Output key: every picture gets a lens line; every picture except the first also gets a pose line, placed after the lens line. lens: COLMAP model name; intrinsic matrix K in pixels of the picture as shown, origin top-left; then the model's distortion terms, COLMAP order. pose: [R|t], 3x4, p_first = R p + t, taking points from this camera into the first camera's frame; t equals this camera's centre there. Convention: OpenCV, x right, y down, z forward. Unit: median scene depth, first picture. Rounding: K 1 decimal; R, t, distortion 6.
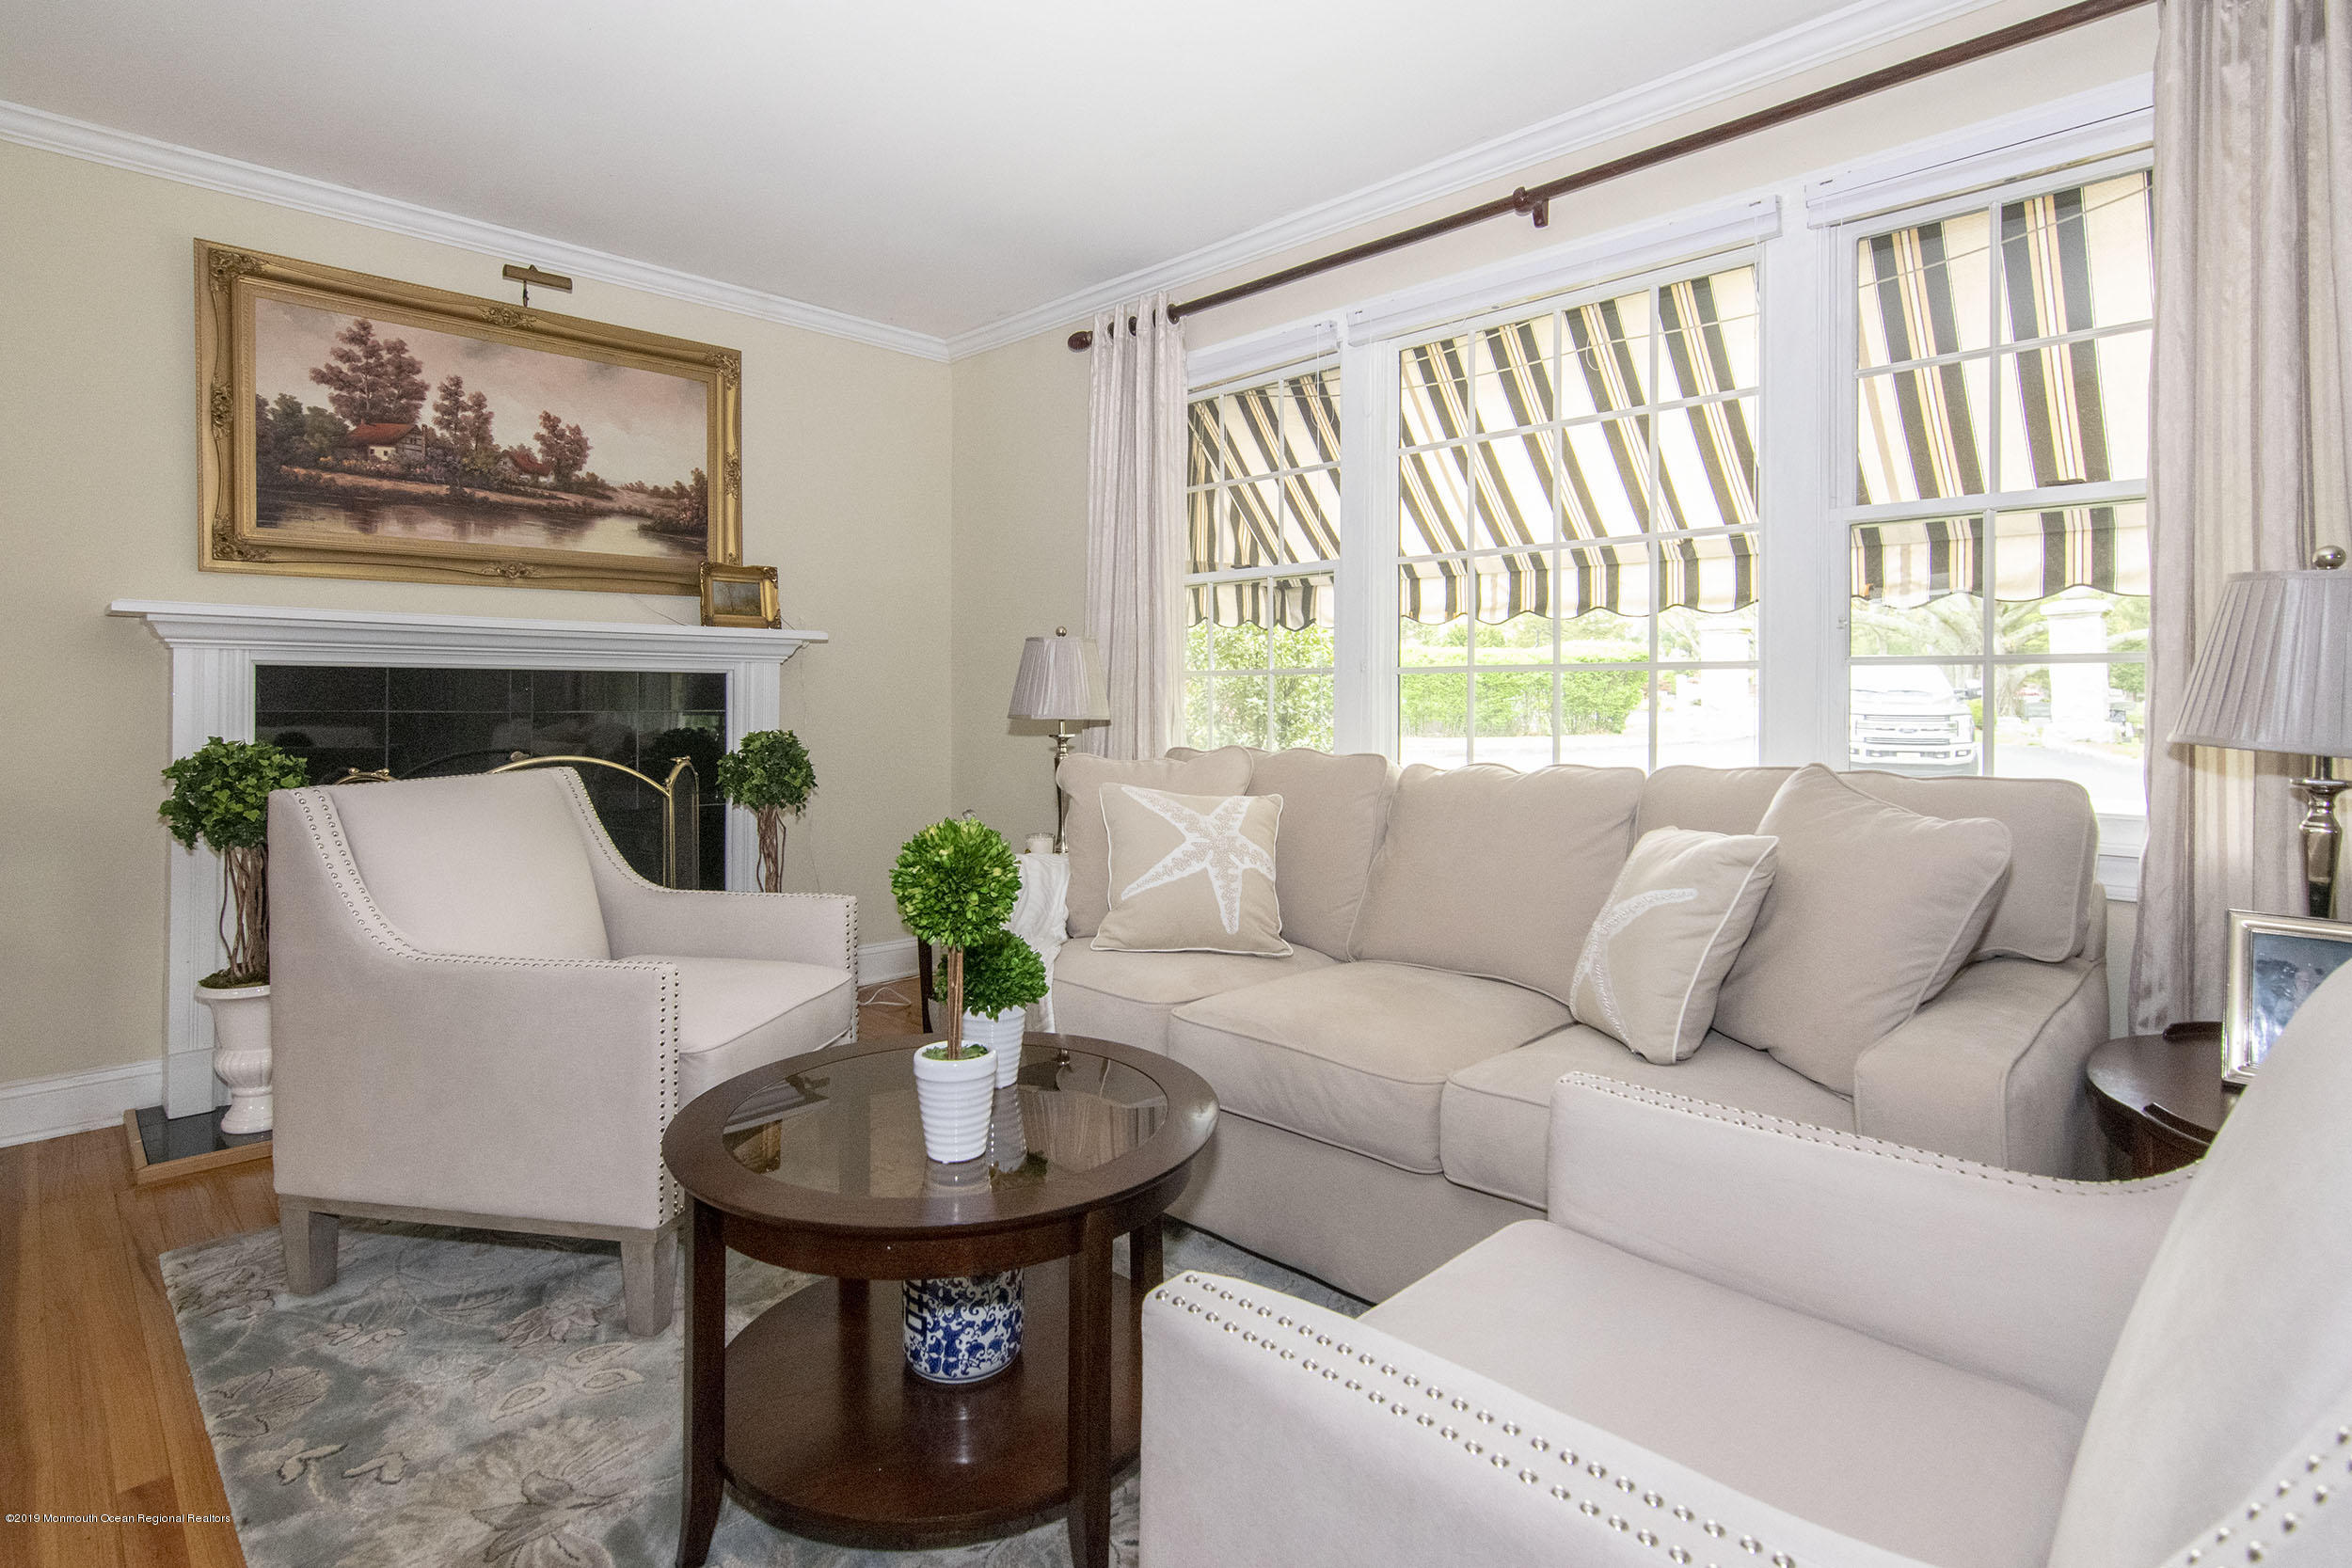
lens RADIAL K [[1174.2, 0, 1153.5], [0, 1174.2, 699.2], [0, 0, 1]] dist [-0.000279, 0.000061]
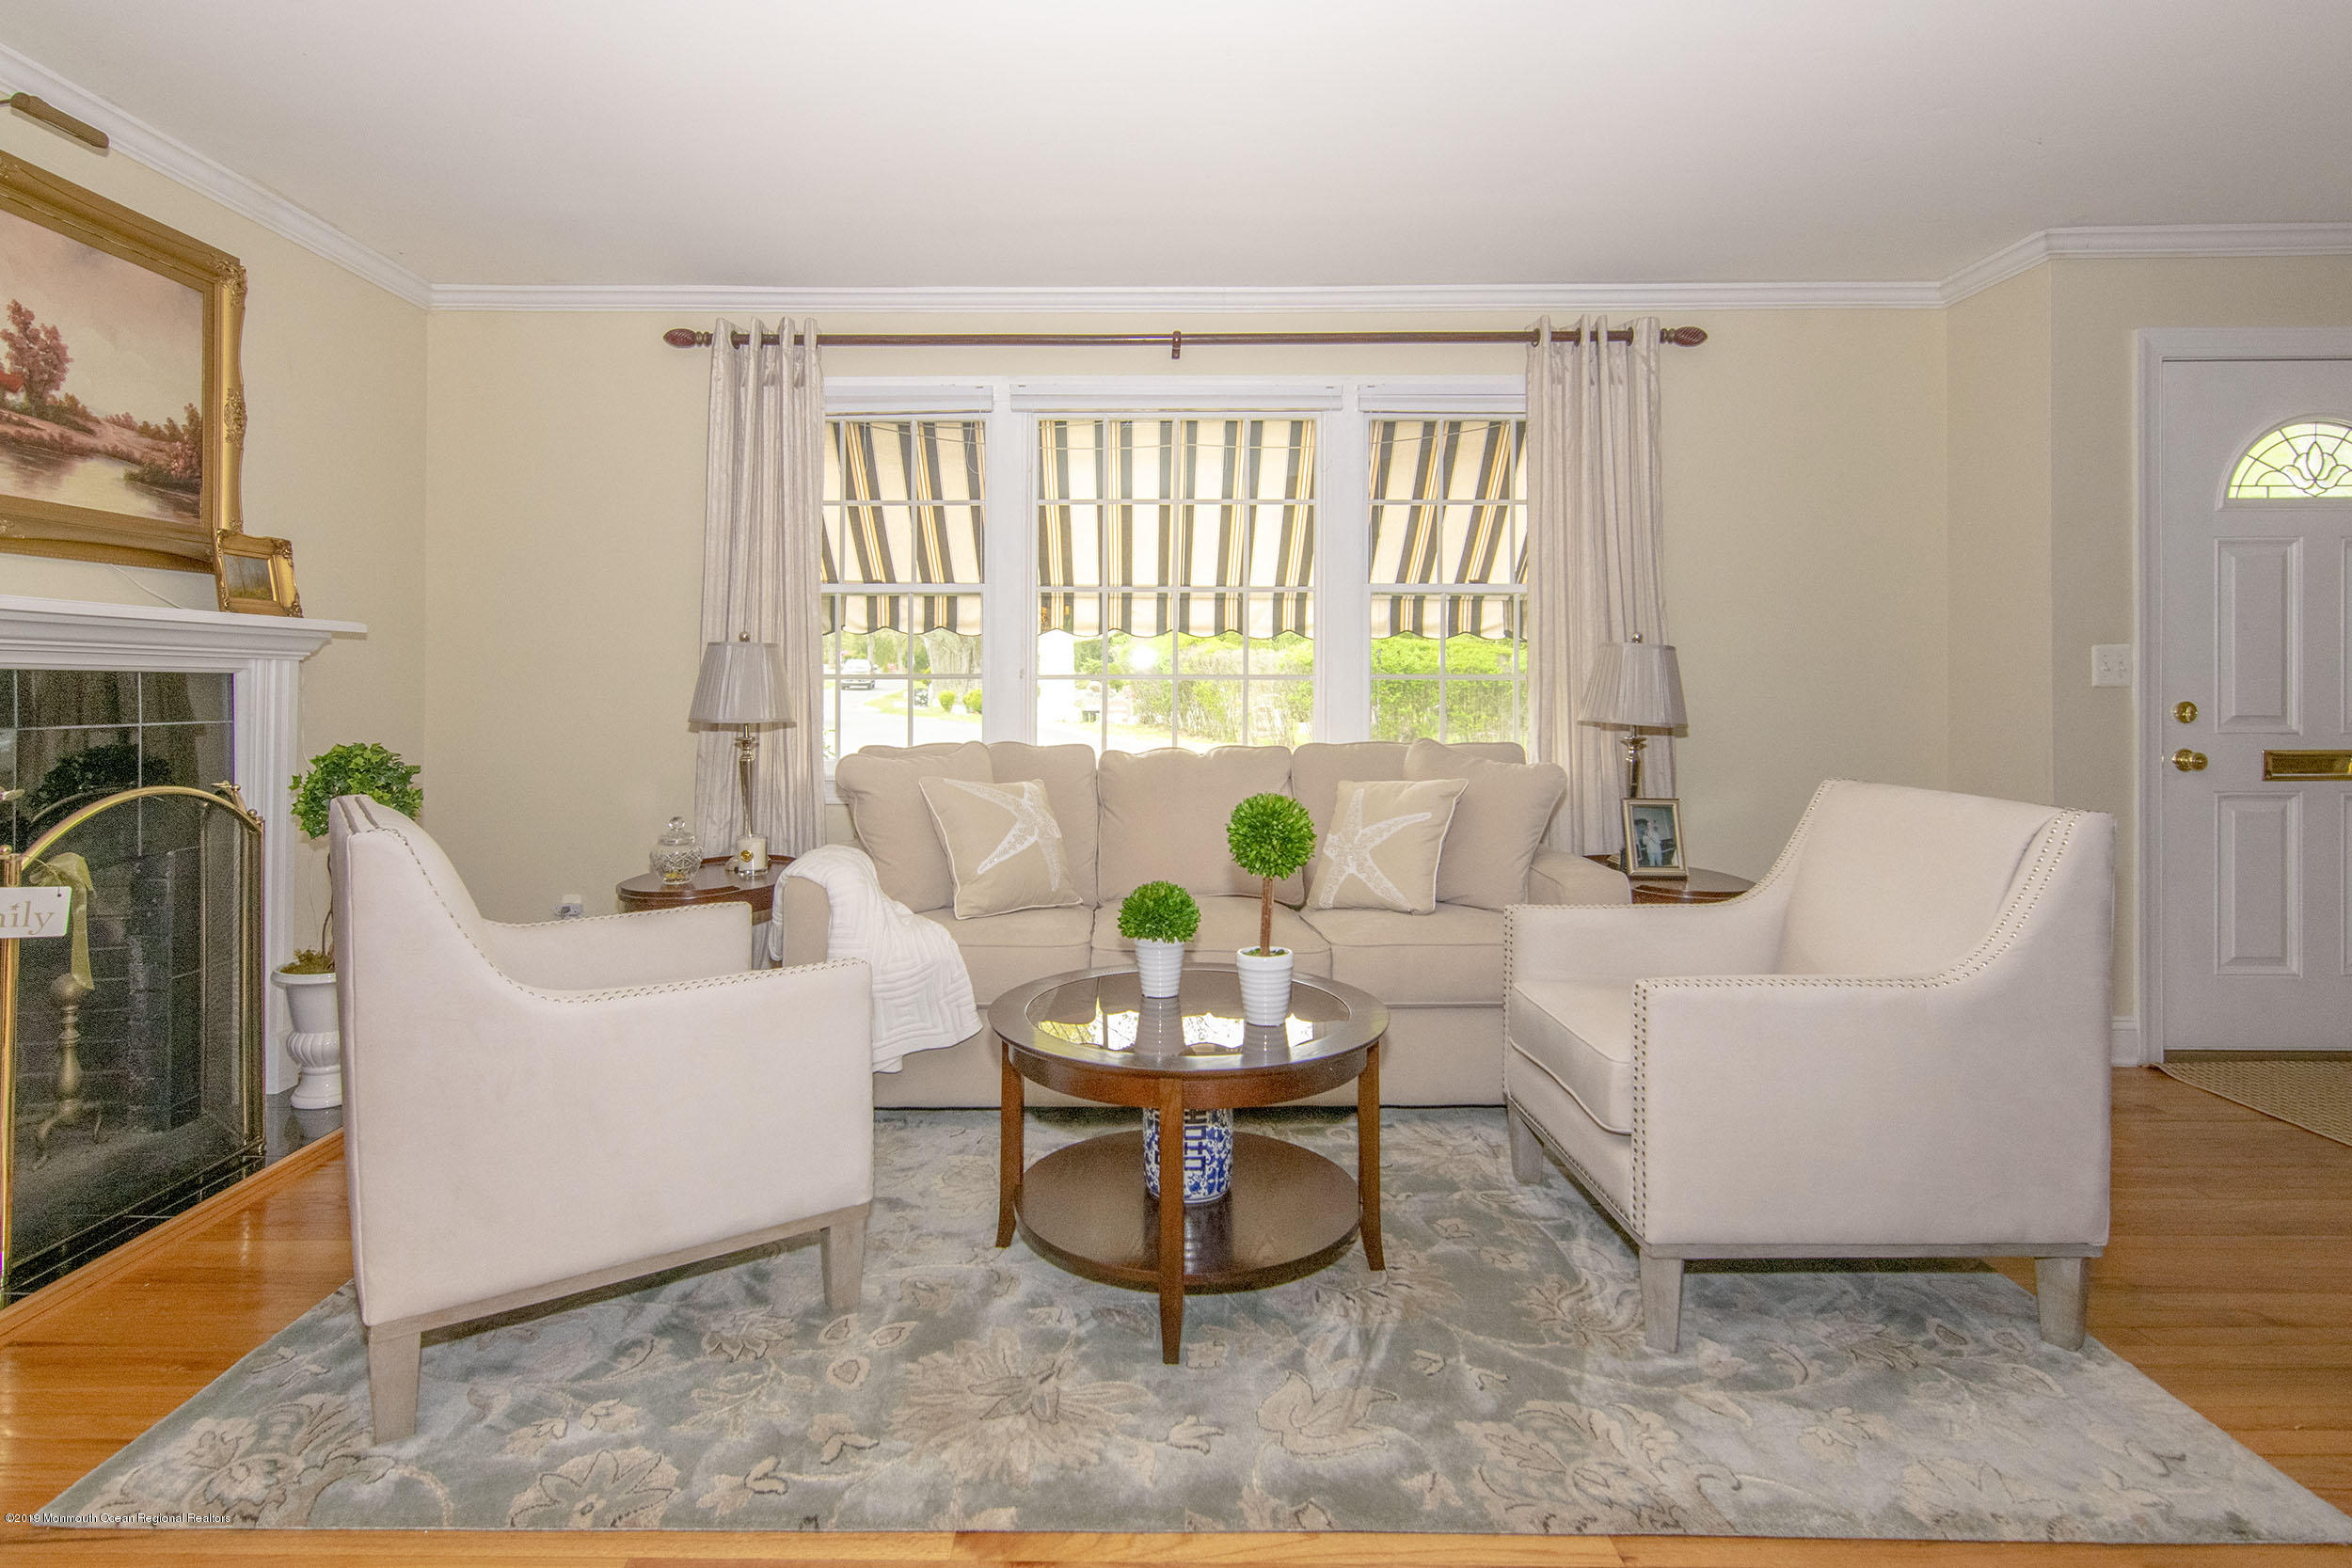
lens RADIAL K [[1207.3, 0, 1117.2], [0, 1207.3, 693.6], [0, 0, 1]] dist [-0.001381, -0.001009]
pose [[0.712661, -0.006054, 0.701483, -0.544972], [0.002768, 0.999979, 0.005819, -0.012564], [-0.701503, -0.002205, 0.712663, 0.024230]]
